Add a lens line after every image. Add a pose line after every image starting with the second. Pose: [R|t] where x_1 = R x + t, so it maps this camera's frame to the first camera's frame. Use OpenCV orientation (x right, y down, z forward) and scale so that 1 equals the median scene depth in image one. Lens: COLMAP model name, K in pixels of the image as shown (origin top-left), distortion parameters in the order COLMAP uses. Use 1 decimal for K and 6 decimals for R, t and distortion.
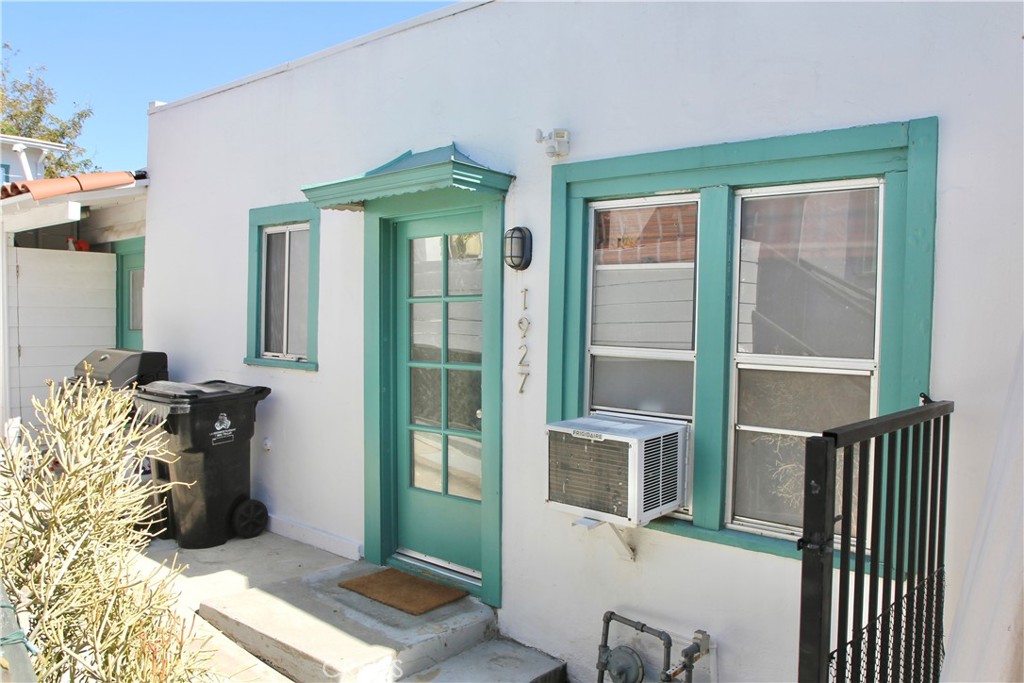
lens RADIAL K [[804.4, 0, 512.0], [0, 804.4, 341.5], [0, 0, 1]] dist [-0.101820, 0.121136]
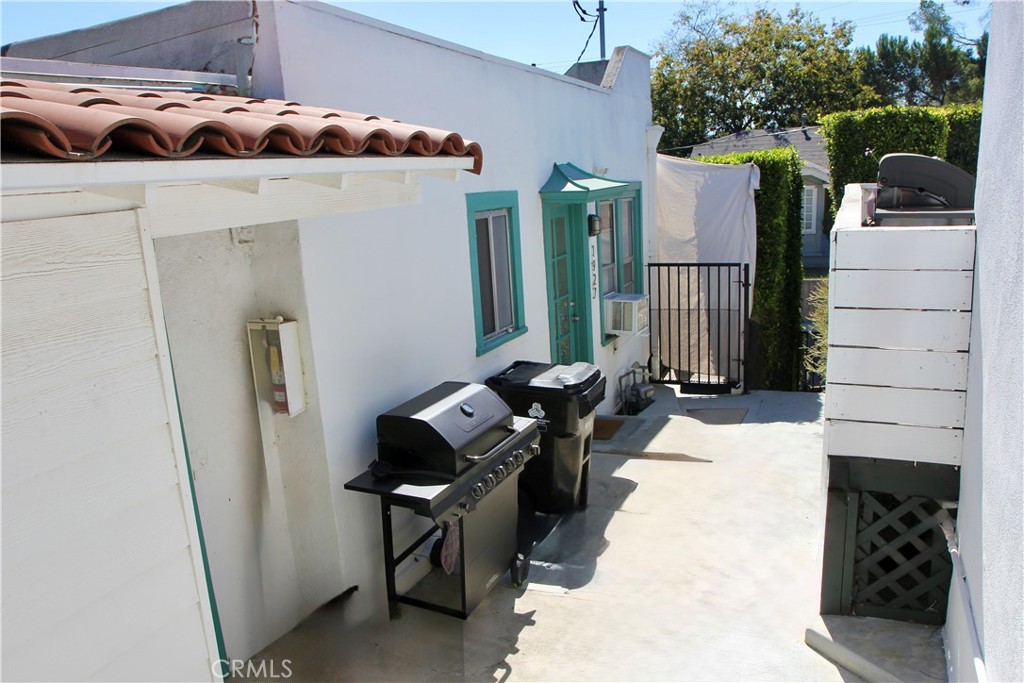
lens RADIAL K [[804.4, 0, 512.0], [0, 804.4, 341.5], [0, 0, 1]] dist [-0.101820, 0.121136]
pose [[-0.290069, -0.210206, 0.933635, -1.488567], [0.070416, 0.968246, 0.239876, -0.261267], [-0.954412, 0.135324, -0.266056, 1.453937]]
